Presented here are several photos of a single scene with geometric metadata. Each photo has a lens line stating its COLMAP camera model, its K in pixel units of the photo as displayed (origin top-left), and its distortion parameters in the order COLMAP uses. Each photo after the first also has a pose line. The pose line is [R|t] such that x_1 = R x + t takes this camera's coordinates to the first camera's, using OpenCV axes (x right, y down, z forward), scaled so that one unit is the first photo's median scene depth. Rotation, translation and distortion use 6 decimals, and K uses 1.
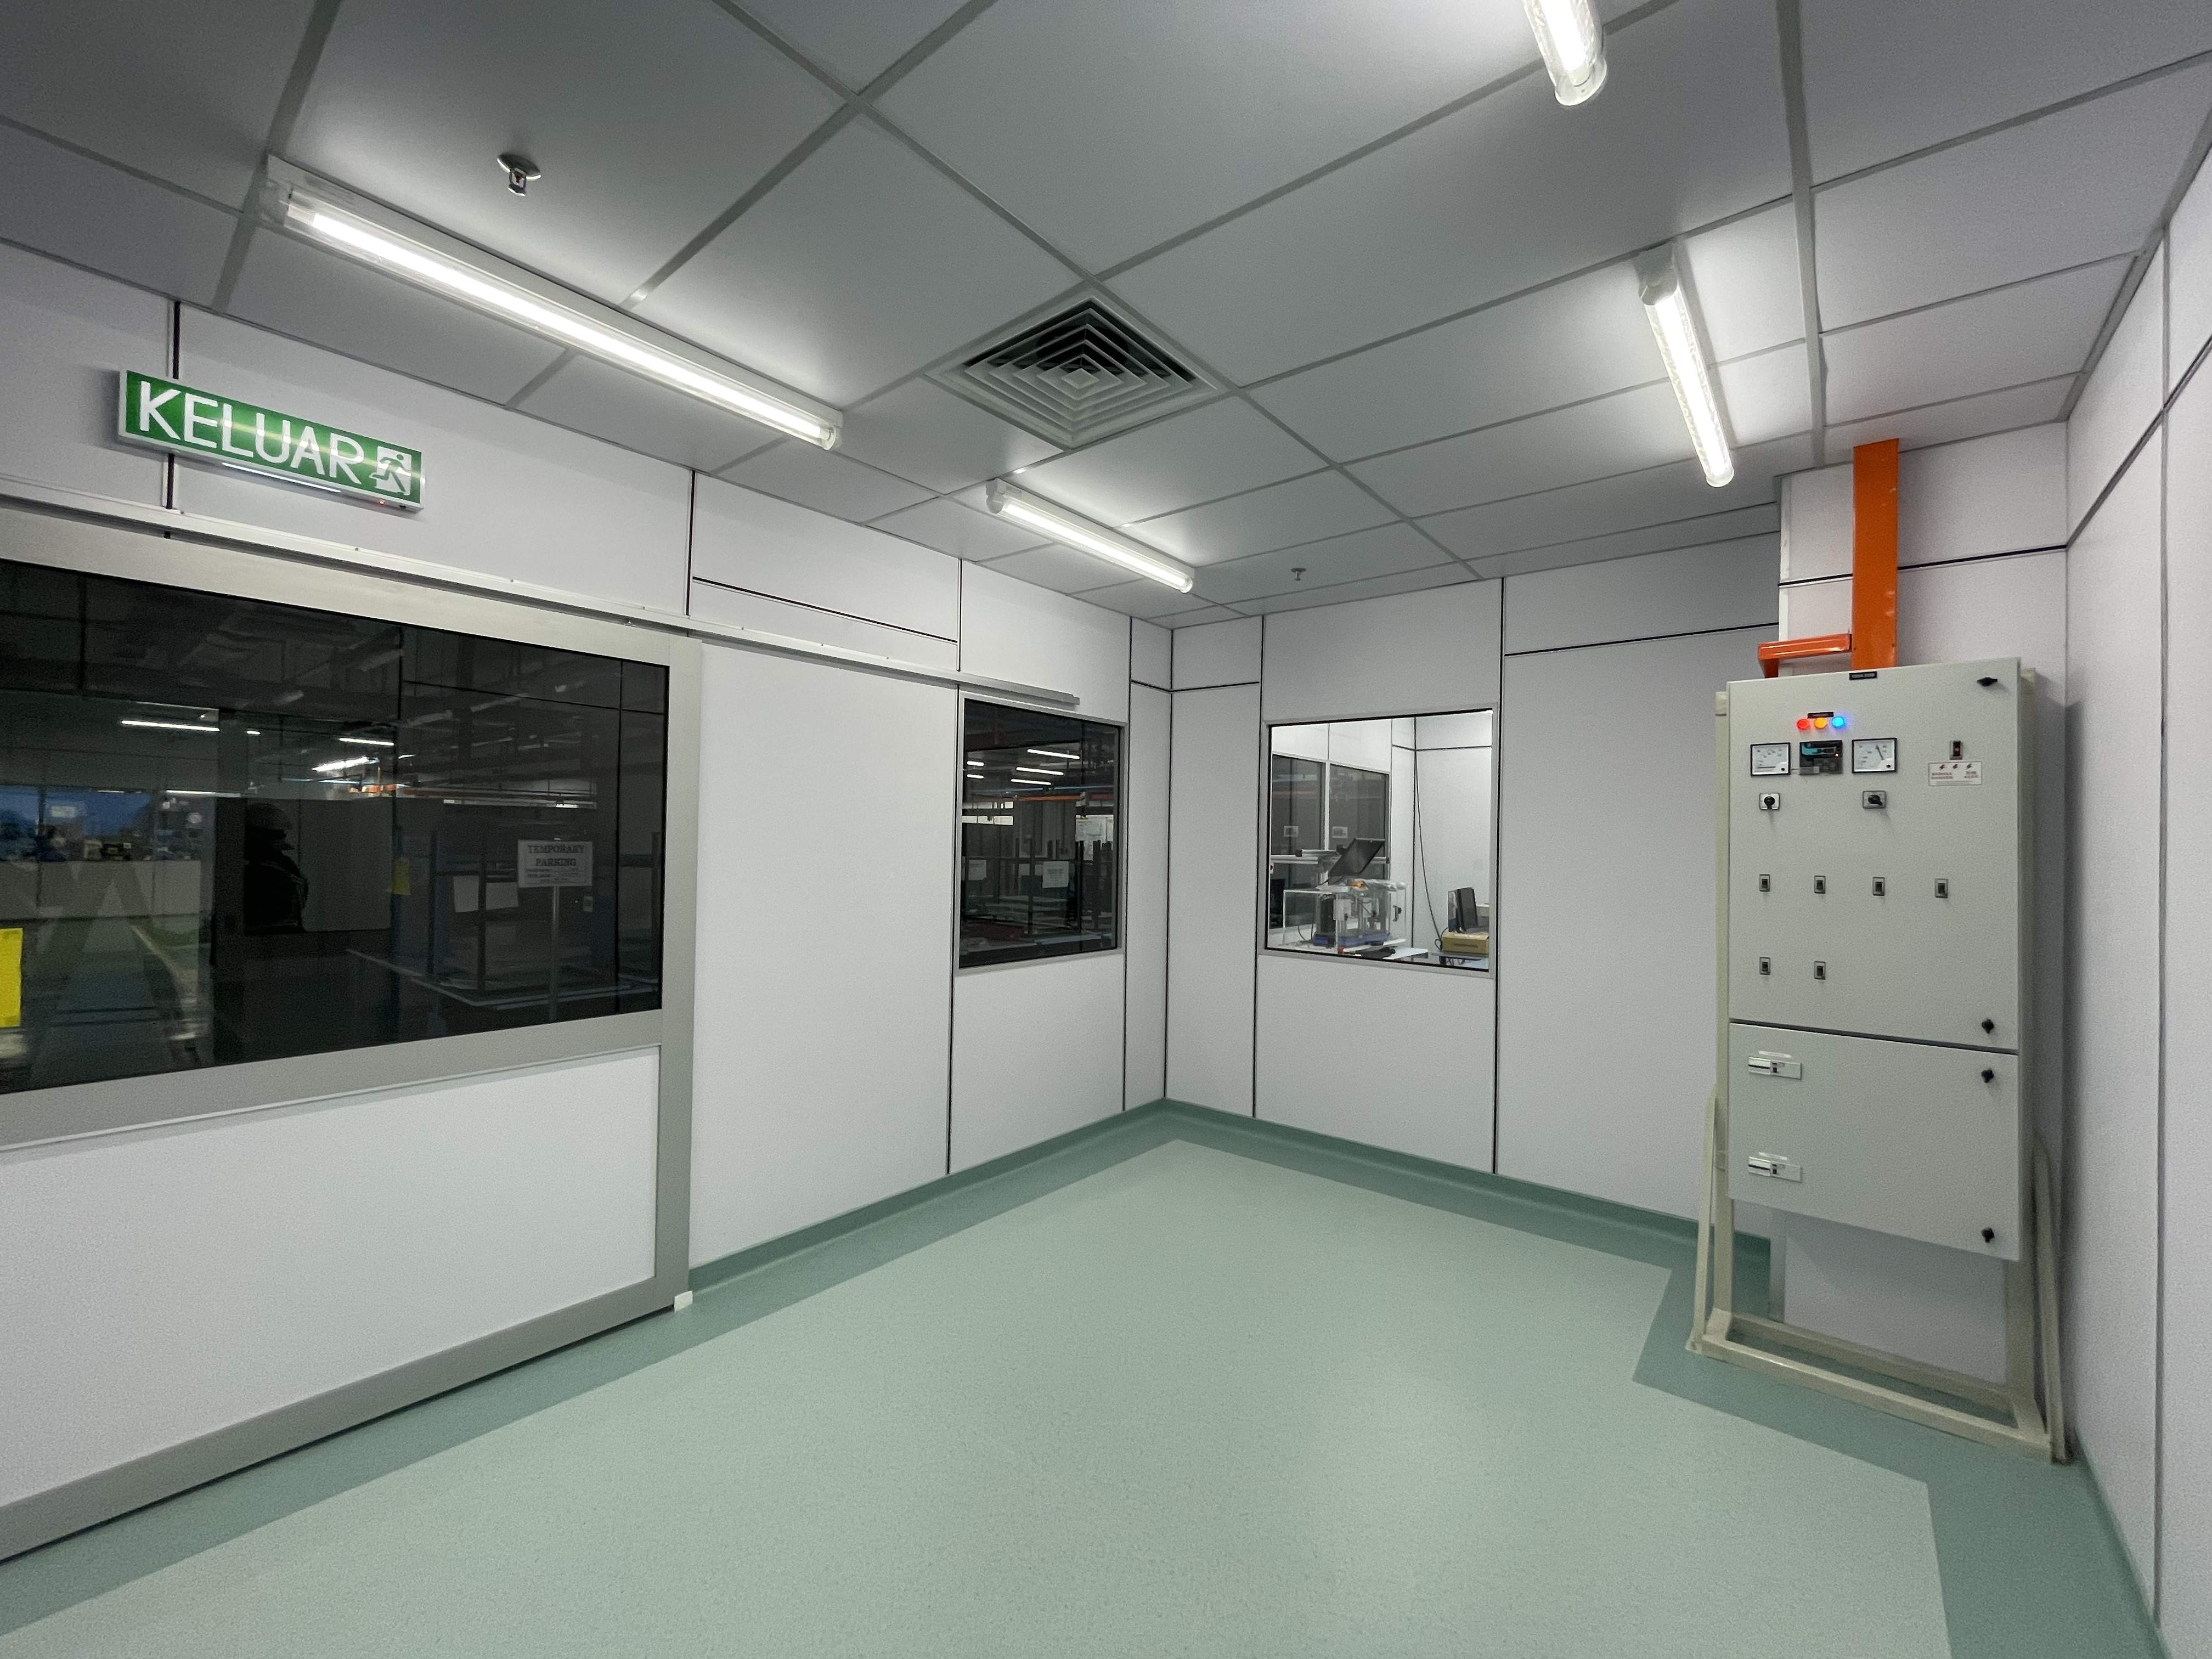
lens RADIAL K [[897.7, 0, 1106.0], [0, 897.7, 829.5], [0, 0, 1]] dist [0.000458, -0.004534]
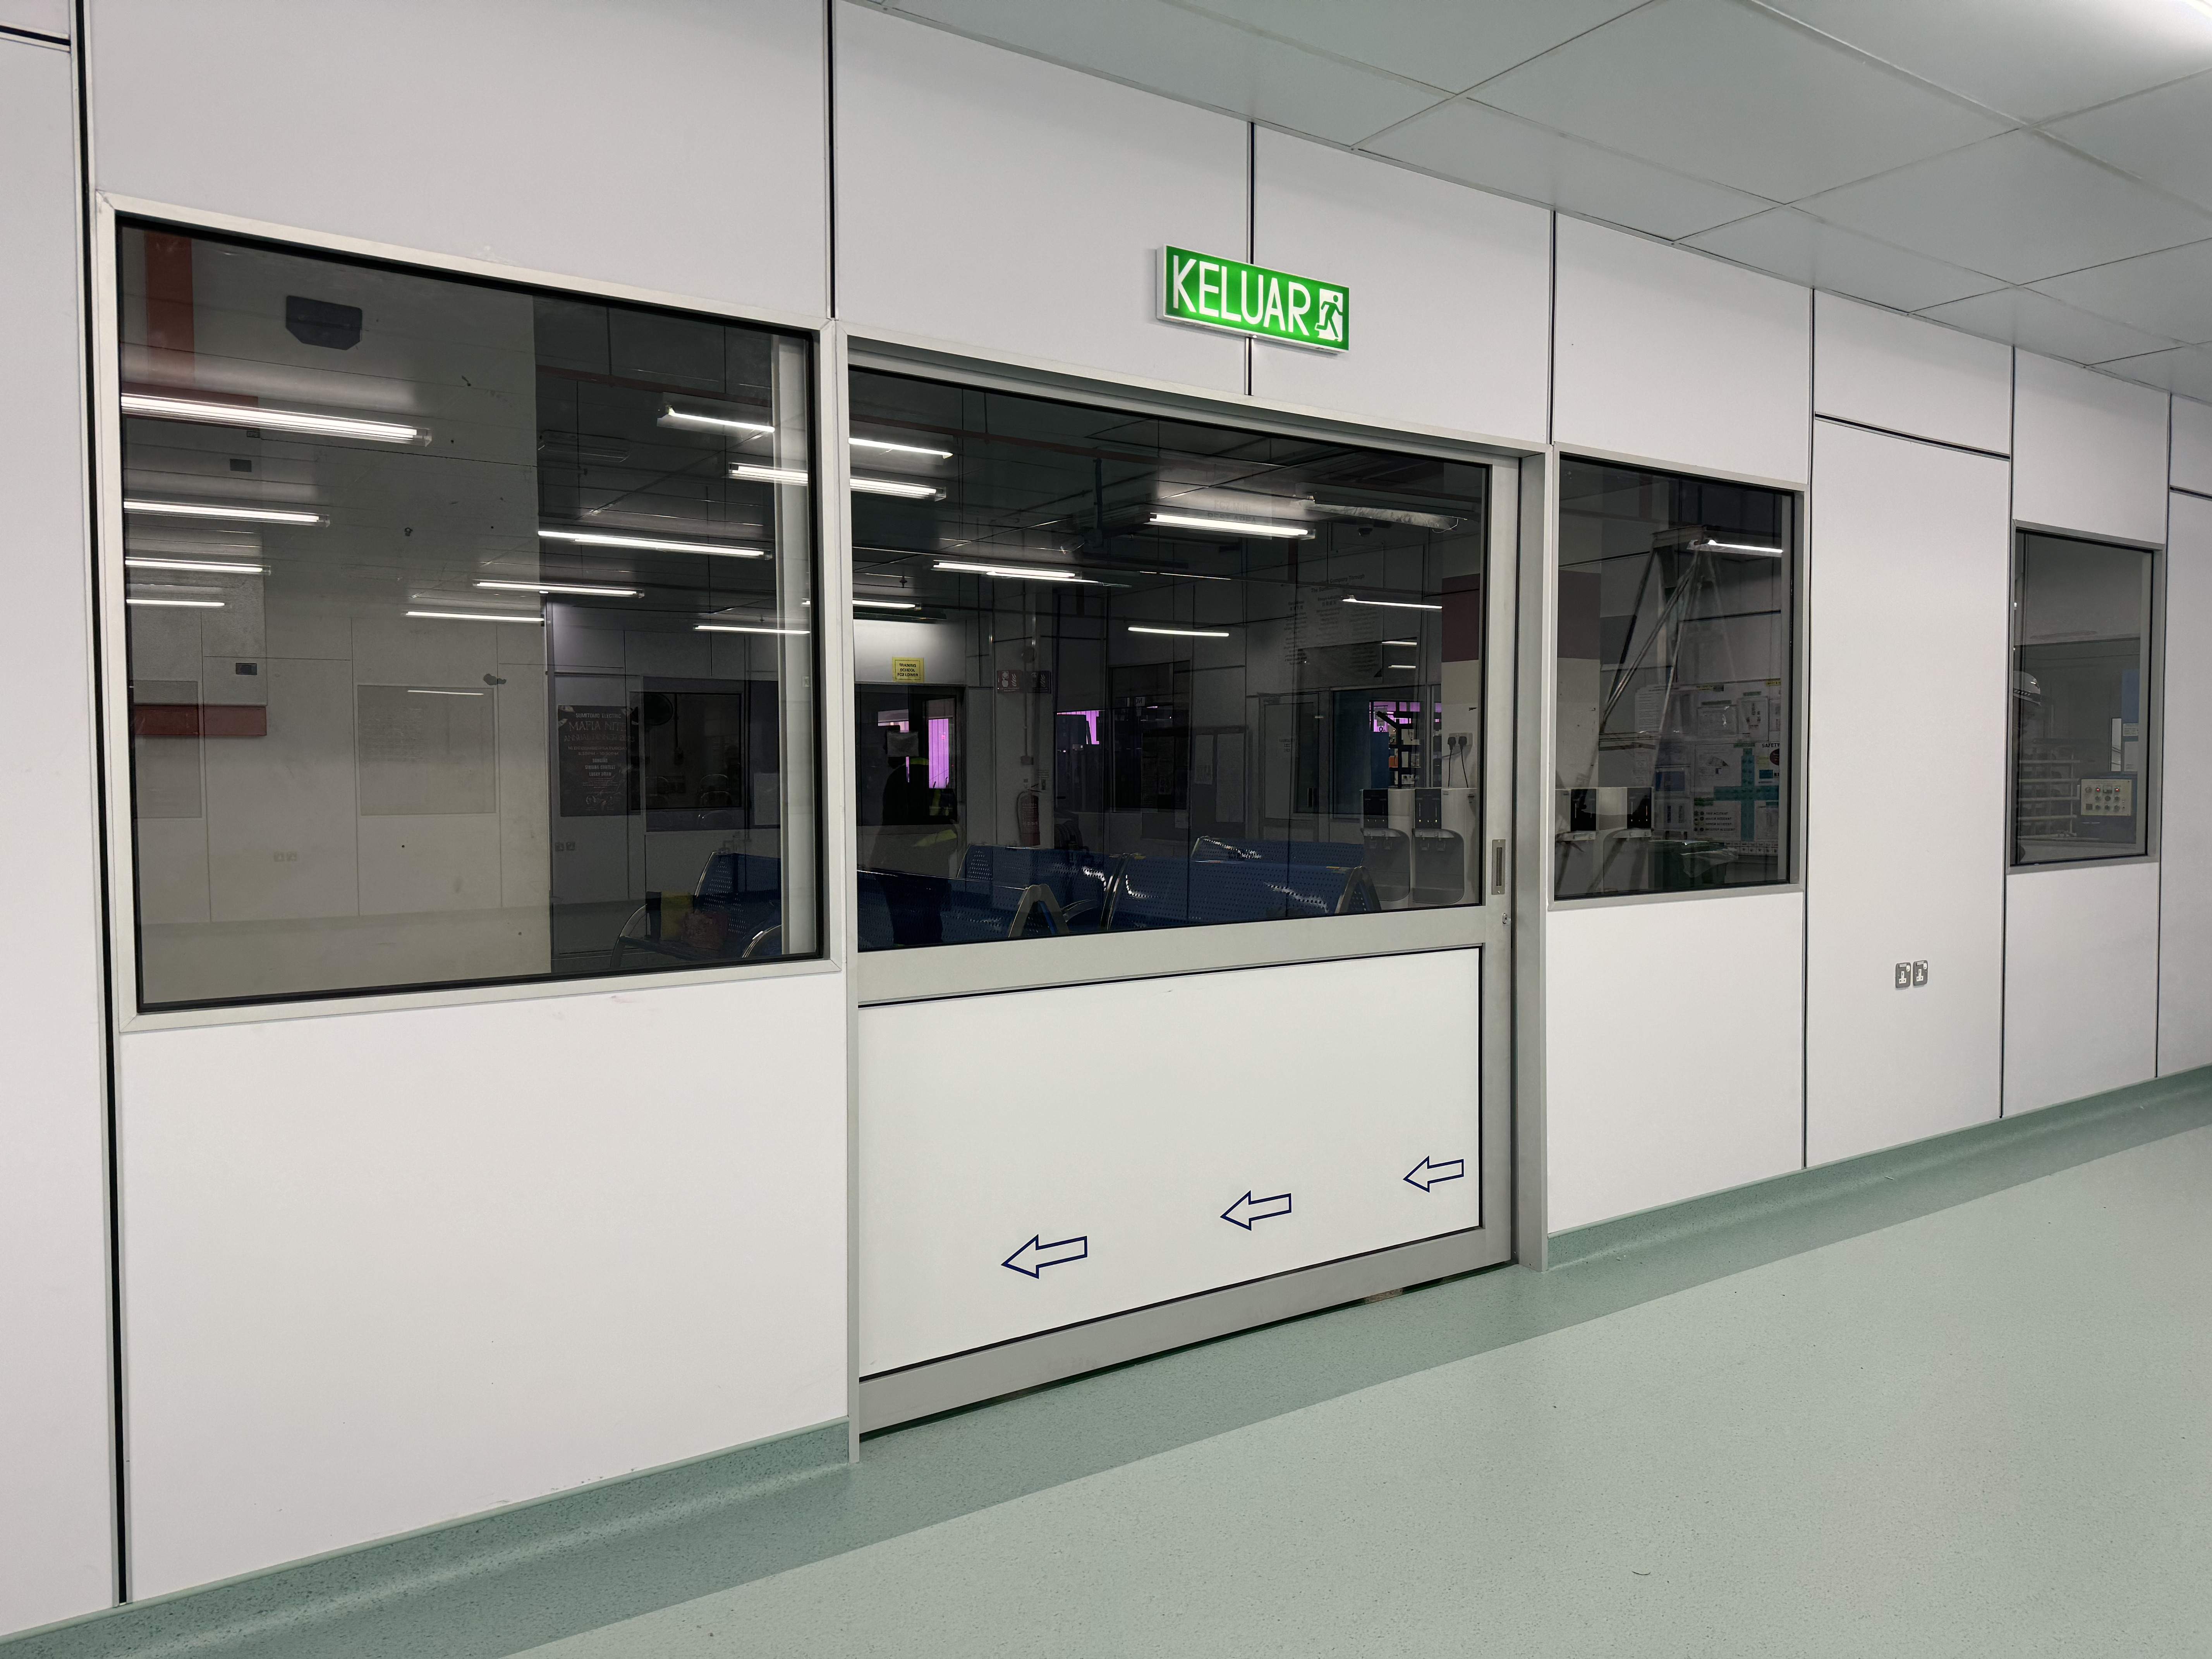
lens RADIAL K [[1512.9, 0, 1106.0], [0, 1512.9, 829.5], [0, 0, 1]] dist [0.029882, 0.000714]
pose [[0.958945, -0.001651, -0.283588, -0.564618], [0.018790, 0.998155, 0.057729, 0.026181], [0.282970, -0.060688, 0.957207, -0.553962]]
